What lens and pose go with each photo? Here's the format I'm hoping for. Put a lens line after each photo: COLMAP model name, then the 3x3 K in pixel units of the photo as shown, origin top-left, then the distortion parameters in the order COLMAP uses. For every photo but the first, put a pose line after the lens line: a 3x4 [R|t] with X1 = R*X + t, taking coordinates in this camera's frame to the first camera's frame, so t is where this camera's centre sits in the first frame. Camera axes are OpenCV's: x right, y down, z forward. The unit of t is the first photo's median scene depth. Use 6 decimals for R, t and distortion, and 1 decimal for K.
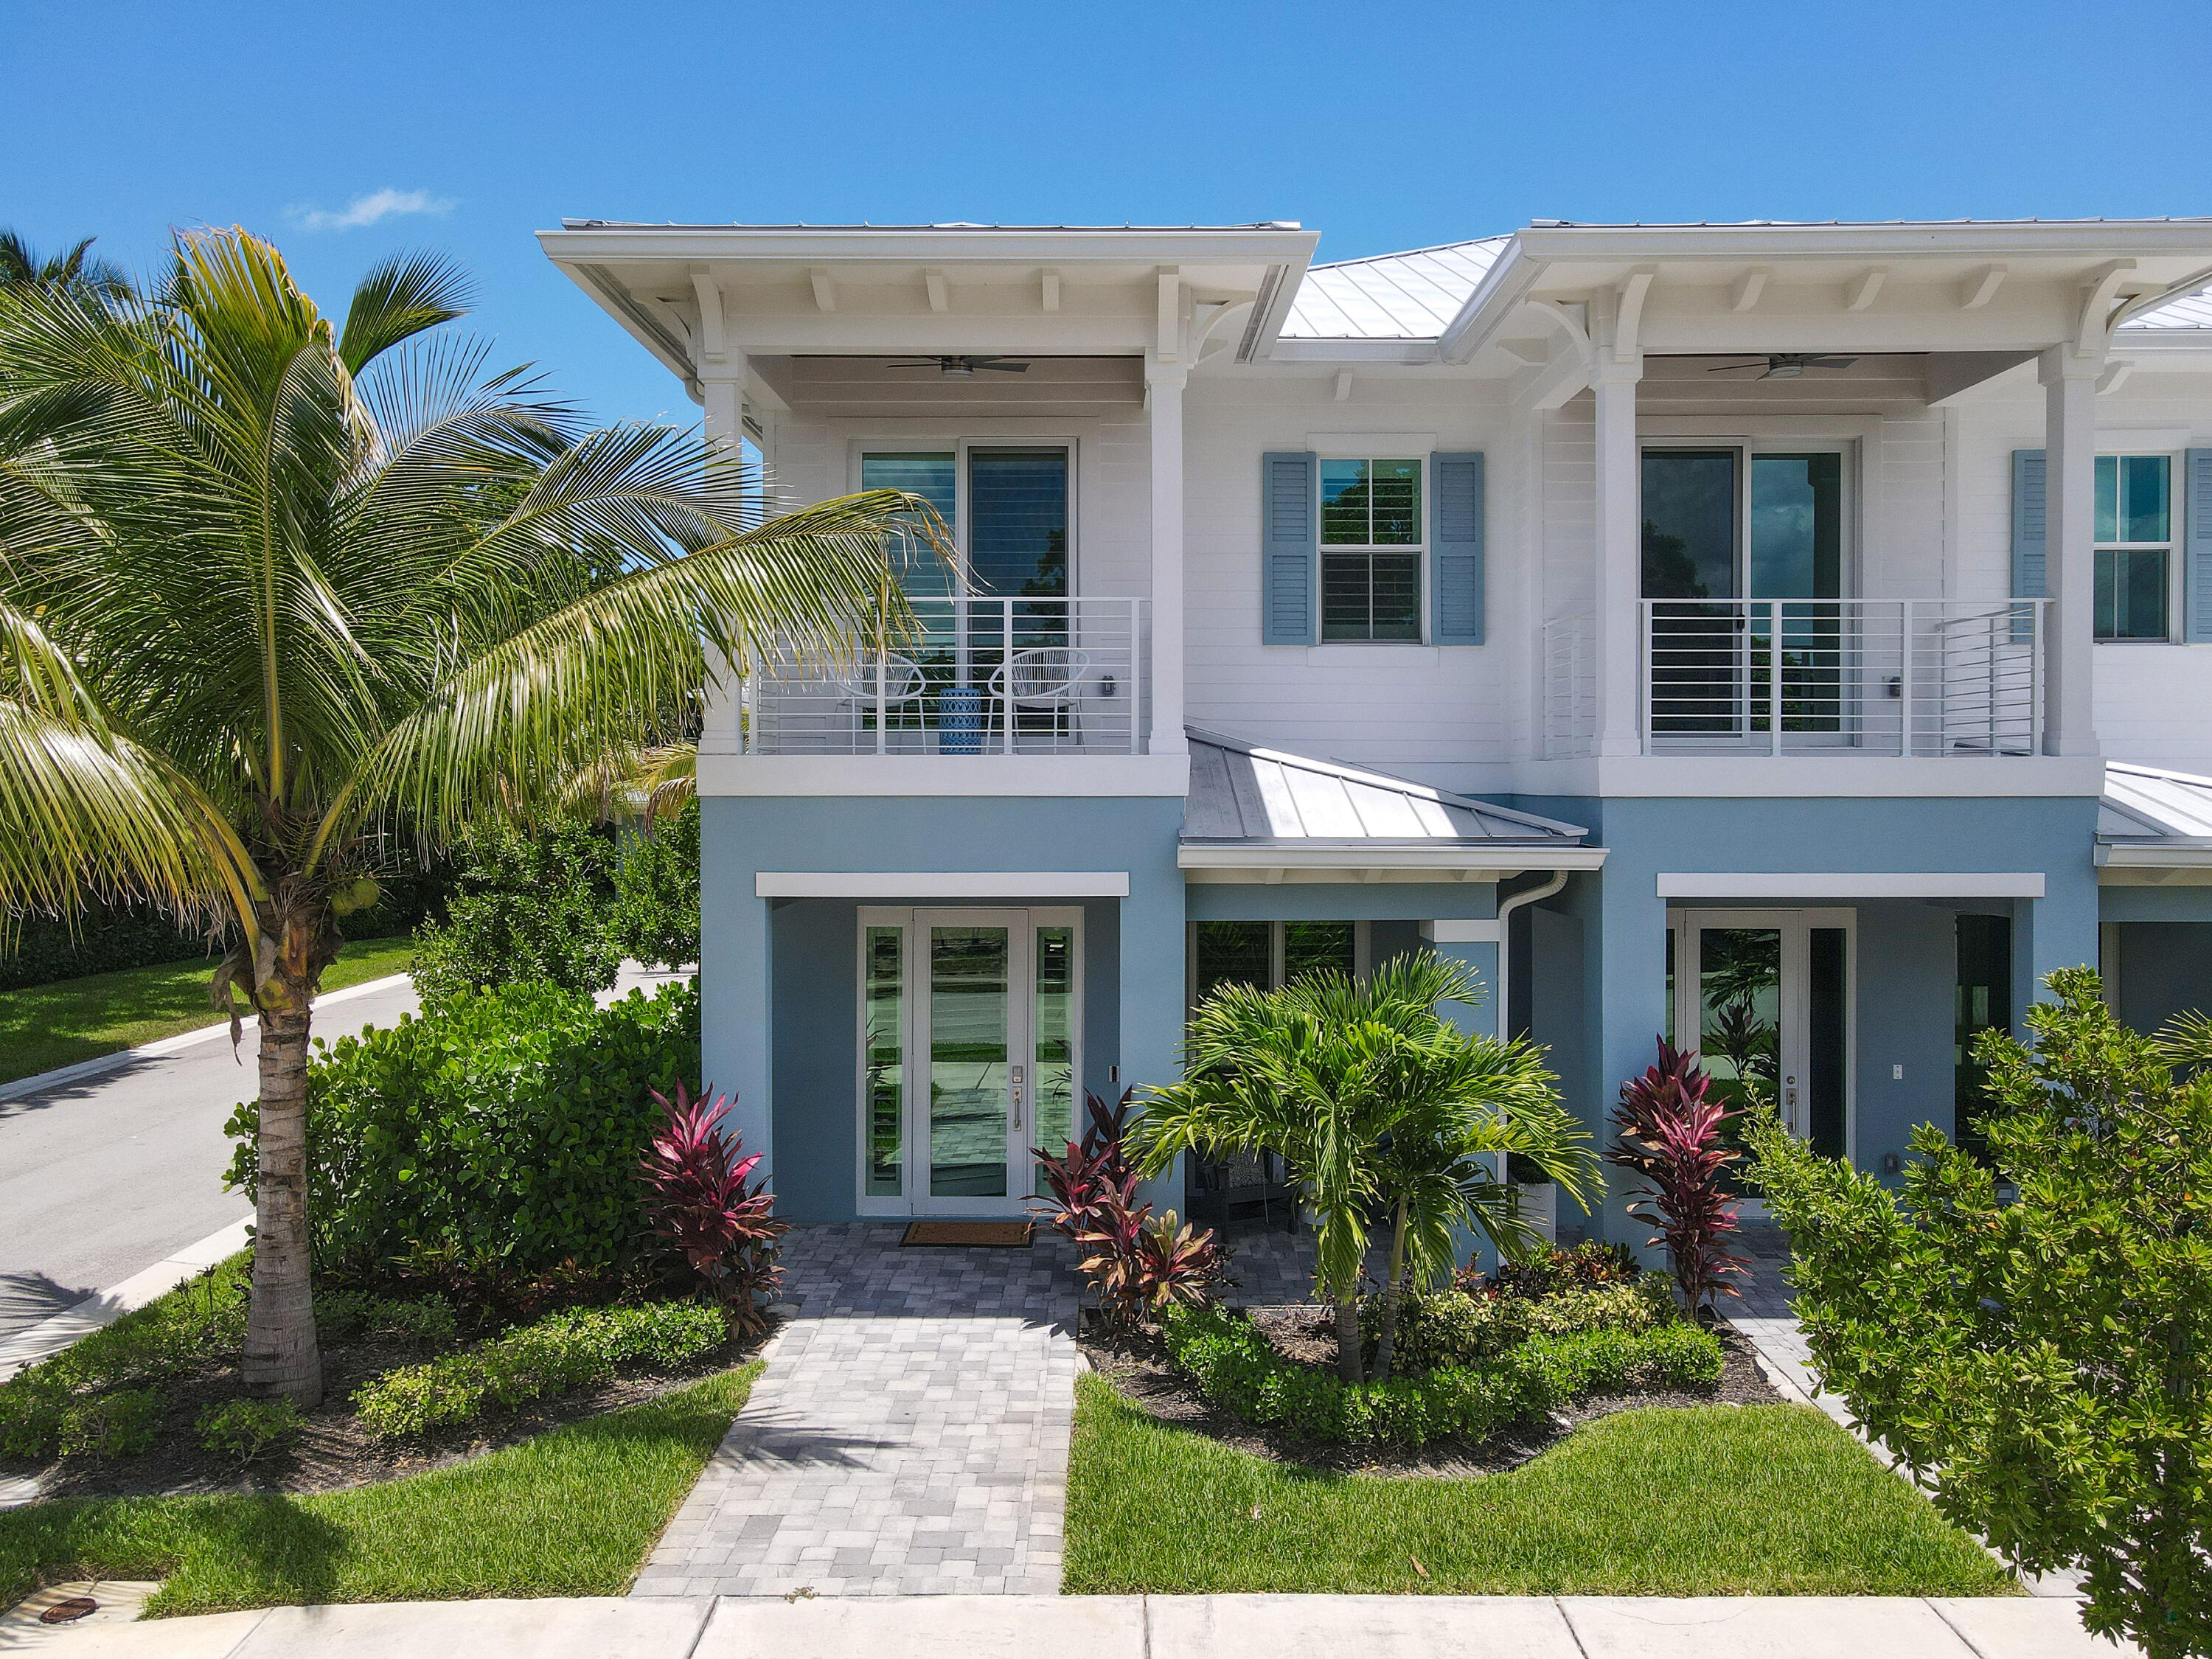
lens RADIAL K [[1622.1, 0, 1106.0], [0, 1622.1, 829.5], [0, 0, 1]] dist [0.009238, 0.010542]
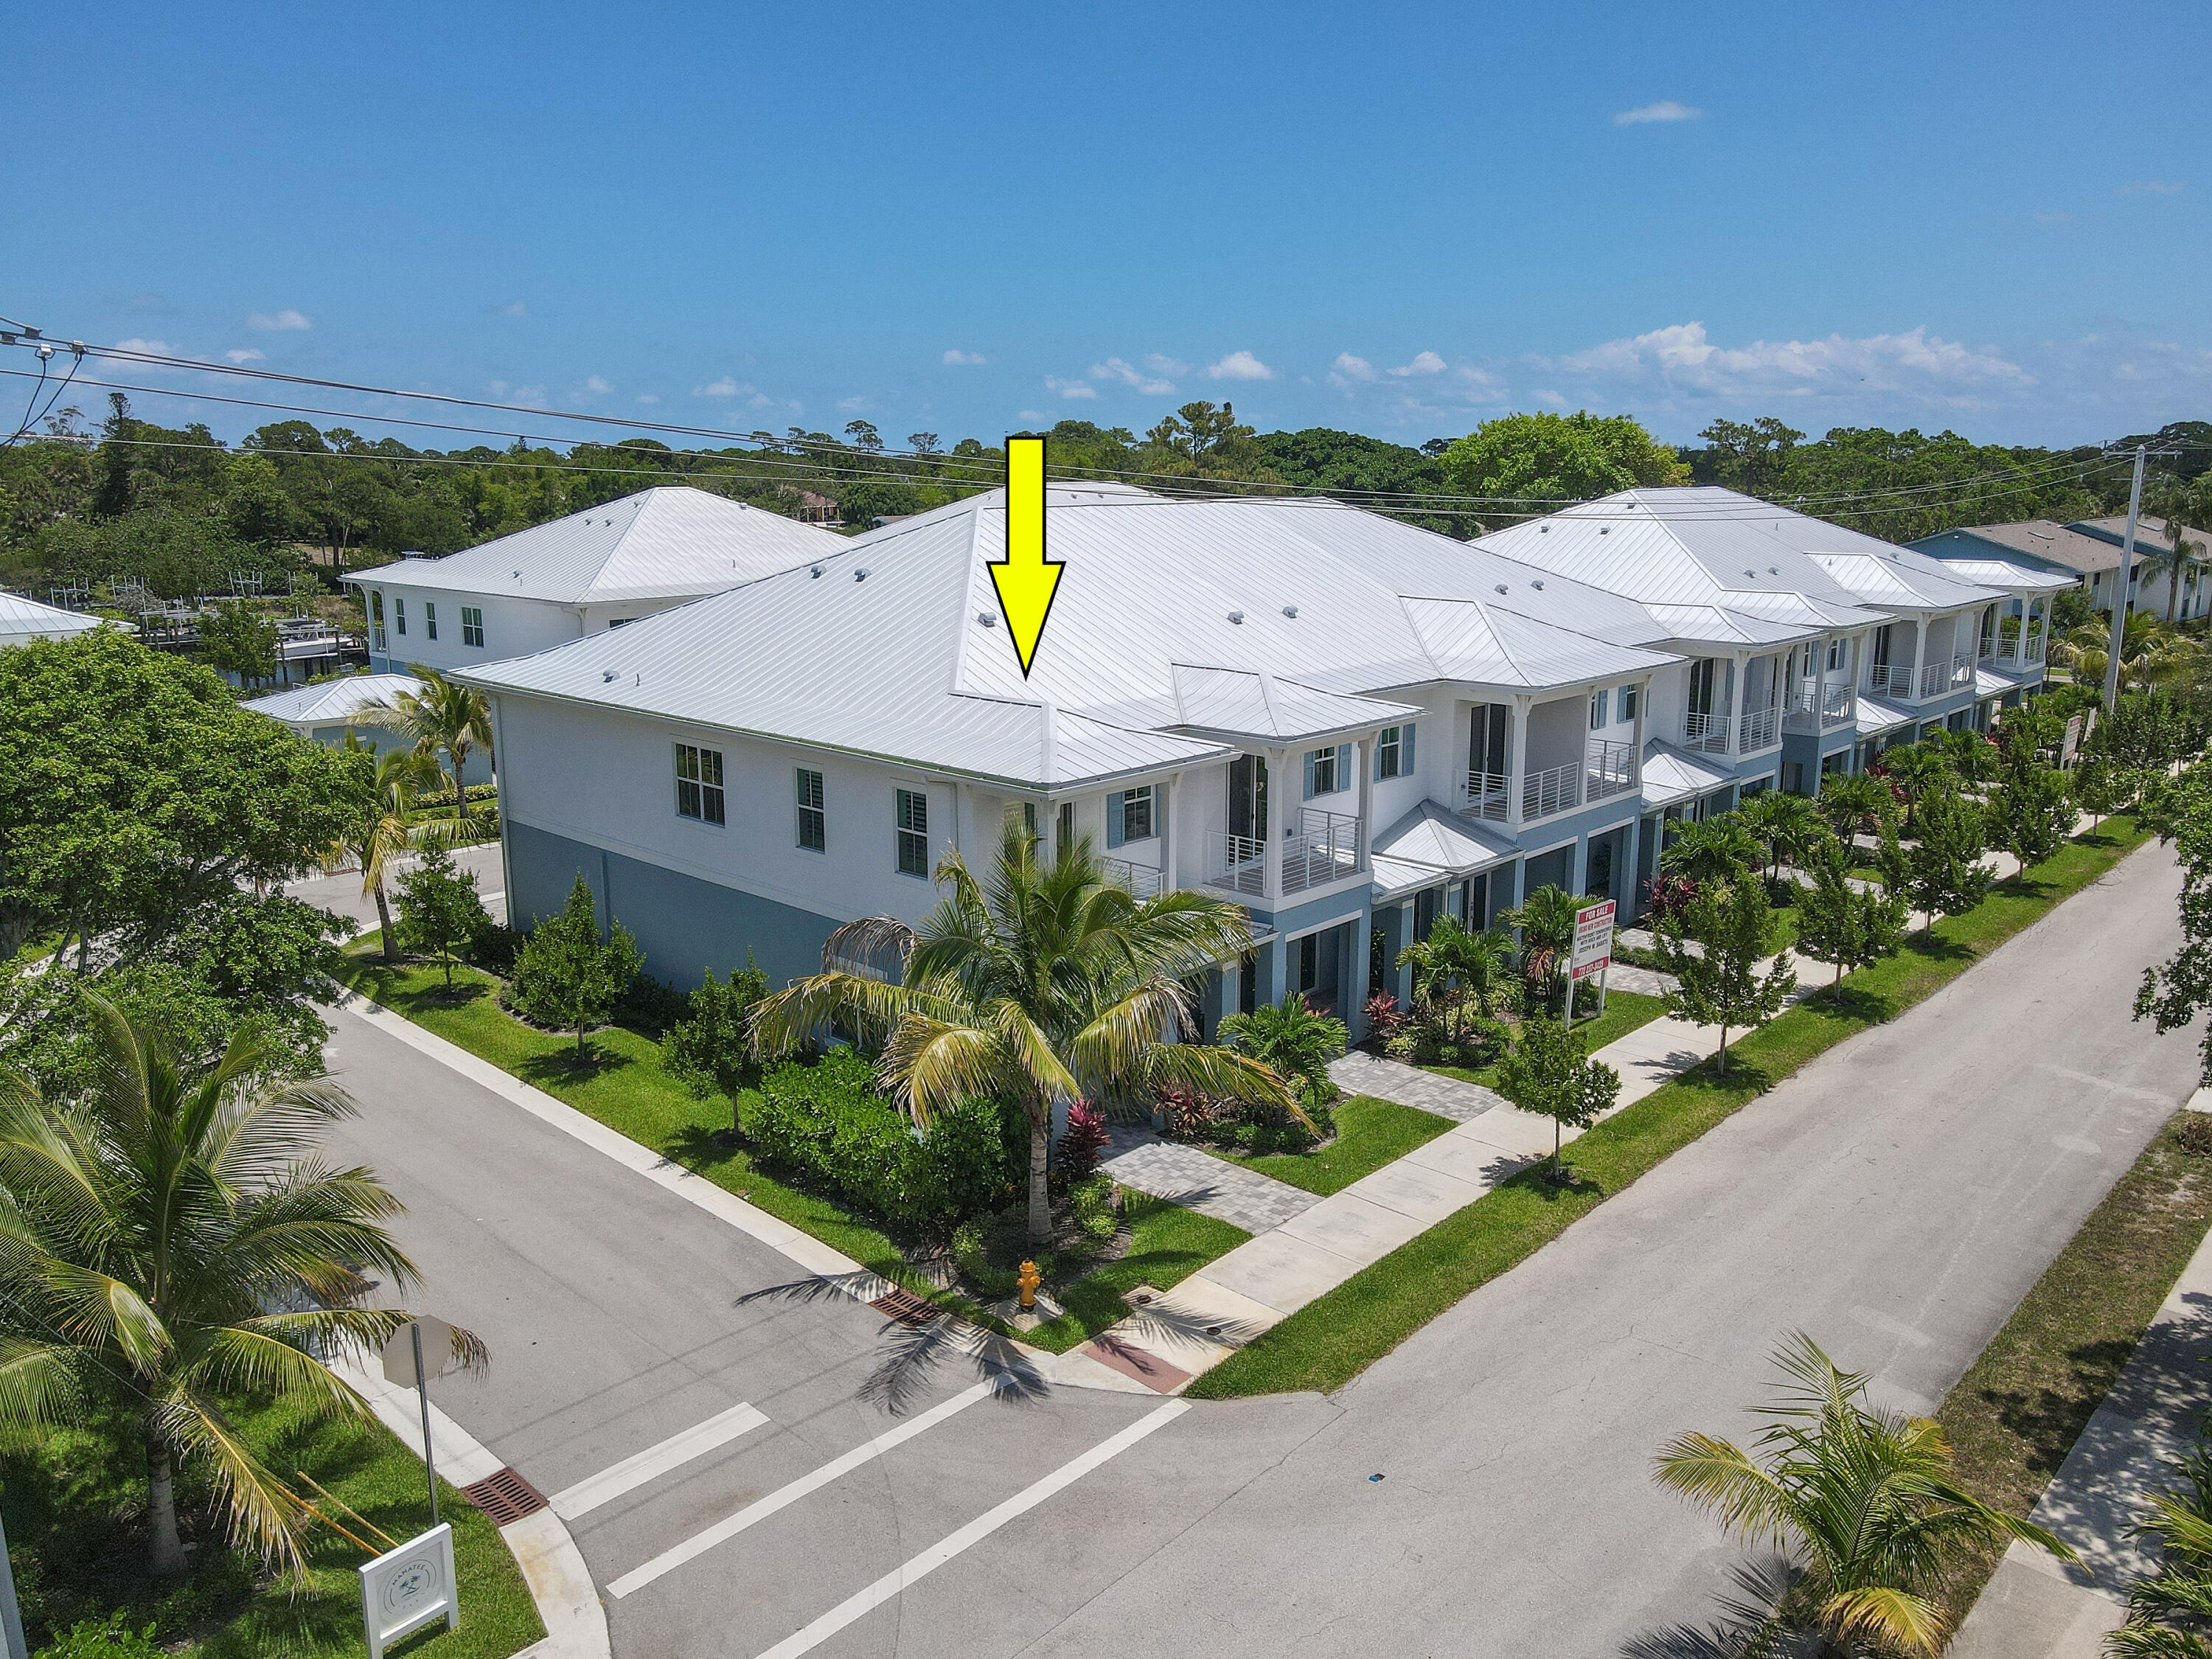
lens RADIAL K [[1622.1, 0, 1106.0], [0, 1622.1, 829.5], [0, 0, 1]] dist [0.009238, 0.010542]
pose [[0.684384, -0.158355, 0.711717, -1.899442], [0.023106, 0.980350, 0.195906, -0.727138], [-0.728755, -0.117630, 0.674596, -0.696677]]
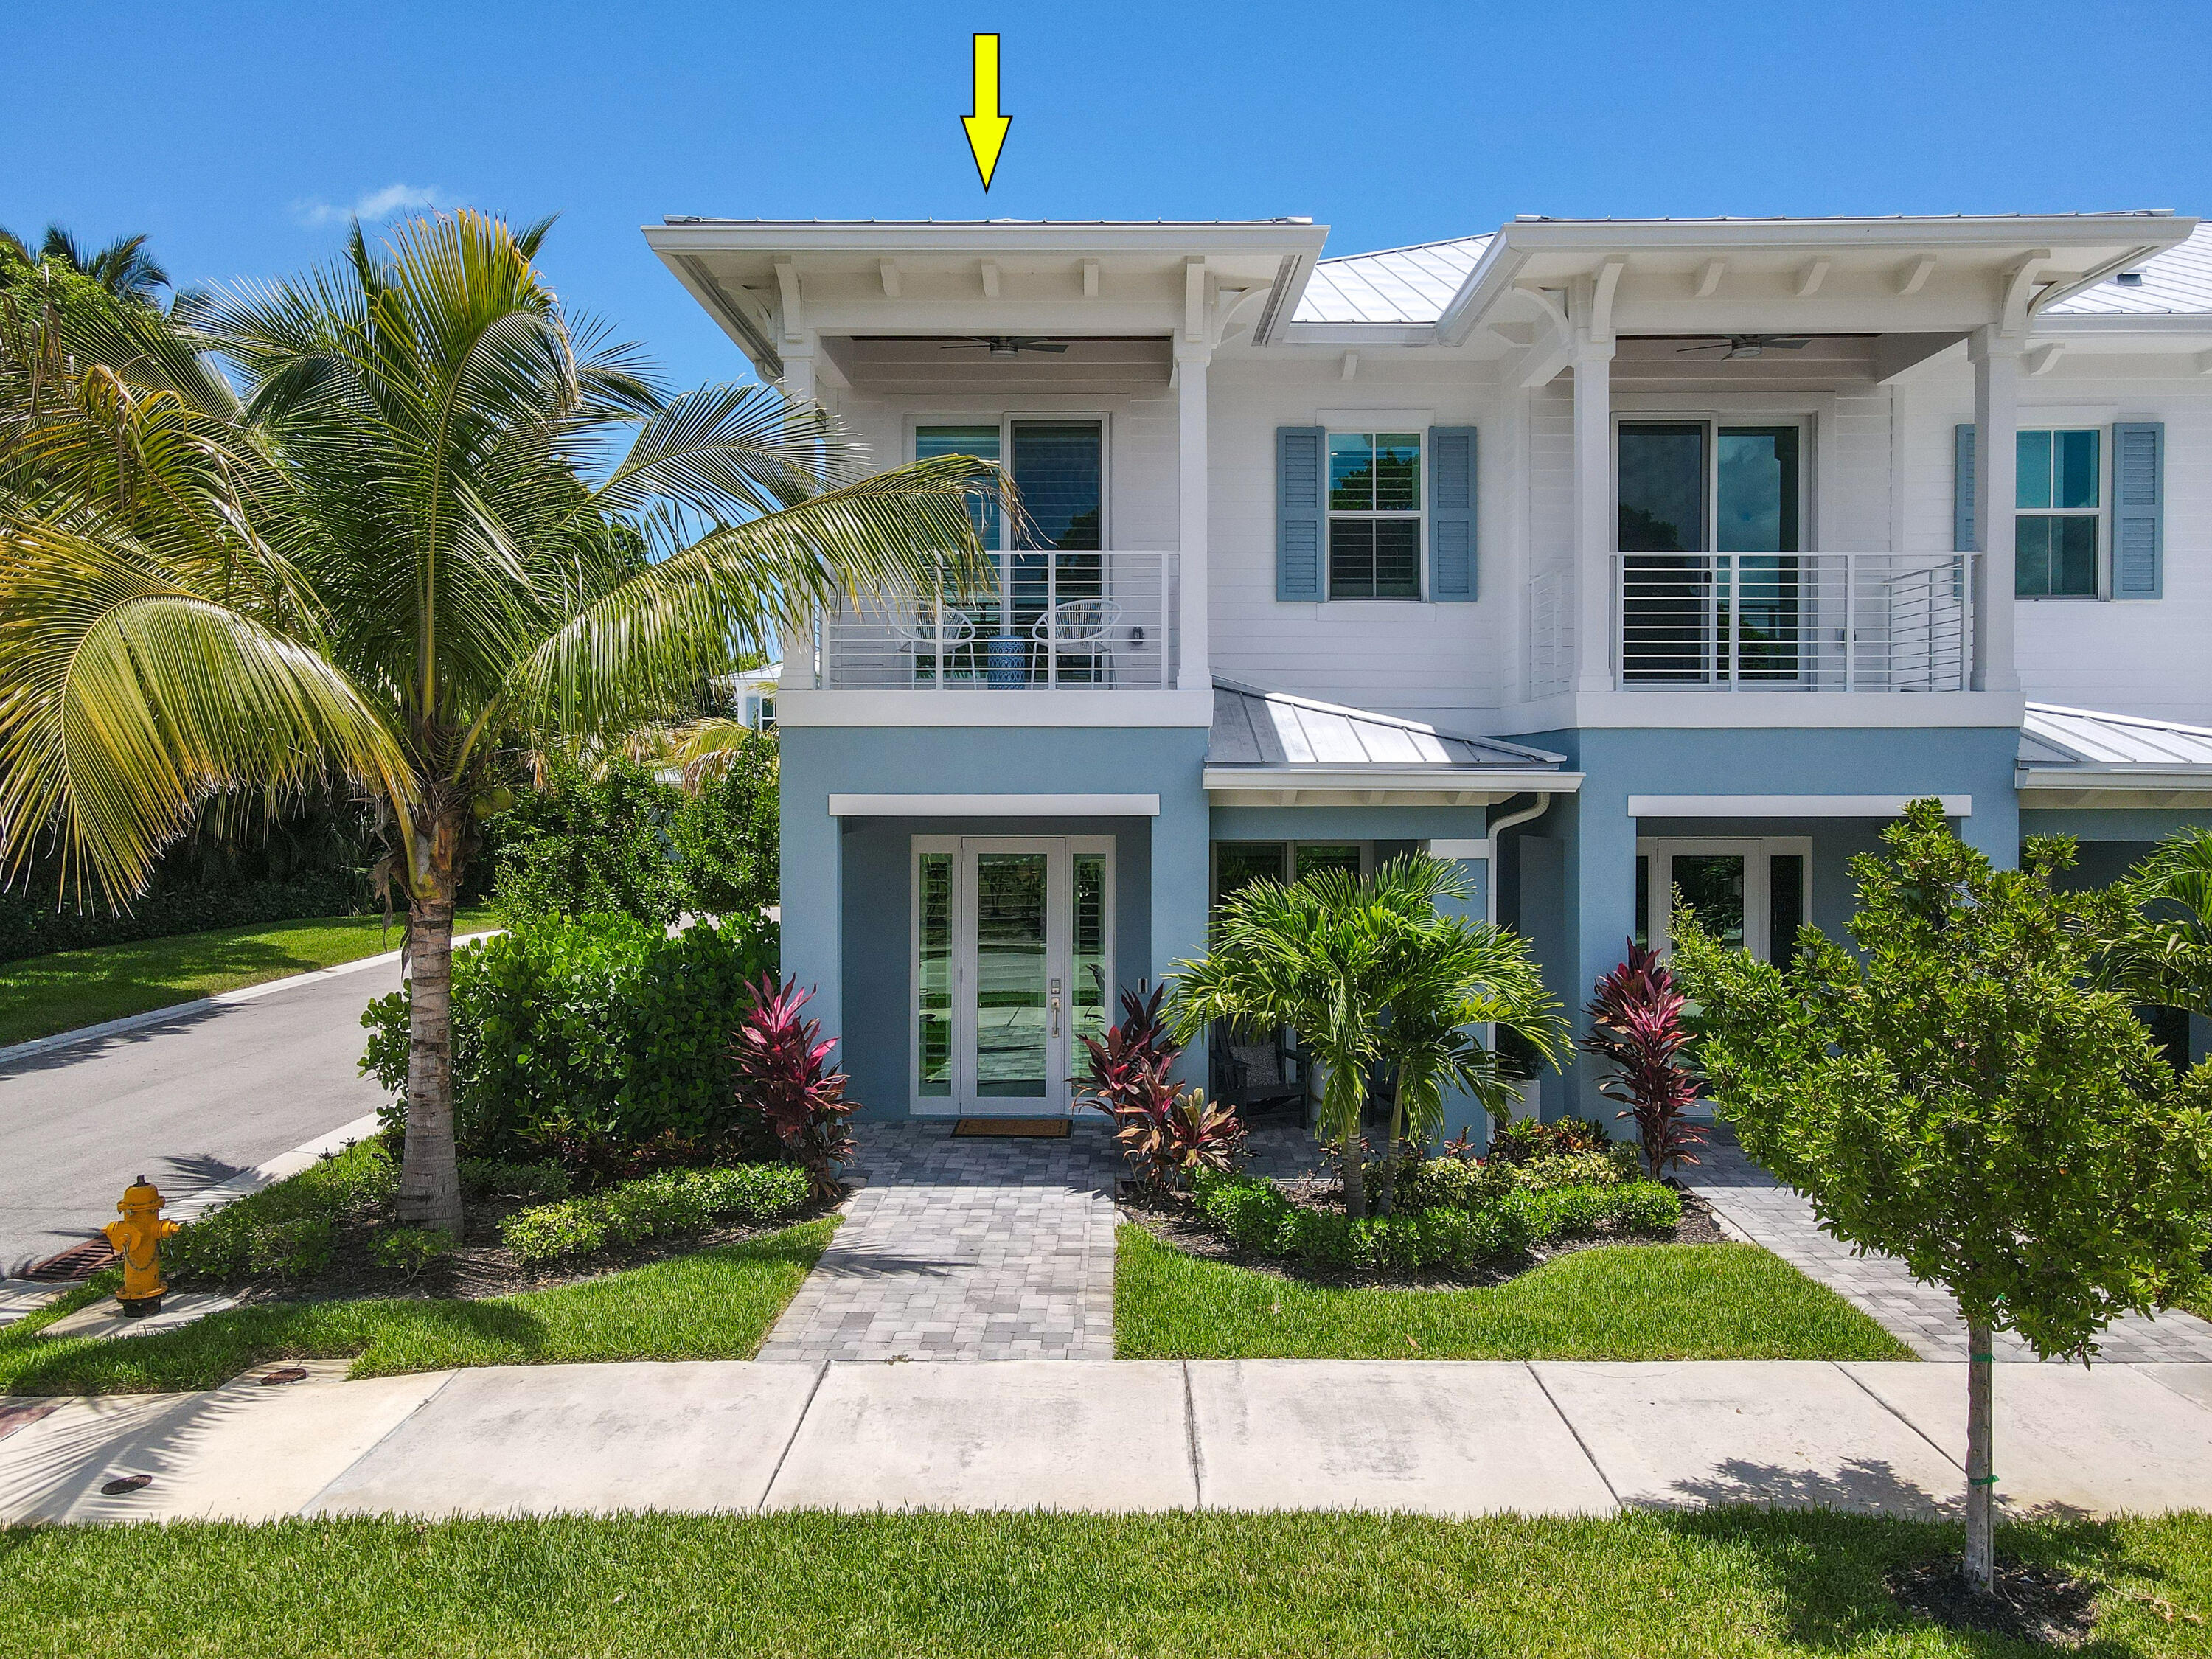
lens RADIAL K [[1618.4, 0, 1106.0], [0, 1618.4, 829.5], [0, 0, 1]] dist [0.000775, 0.026795]
pose [[0.999995, 0.000668, -0.003037, -0.019801], [-0.000665, 0.999999, 0.001102, 0.050146], [0.003038, -0.001100, 0.999995, -0.126181]]
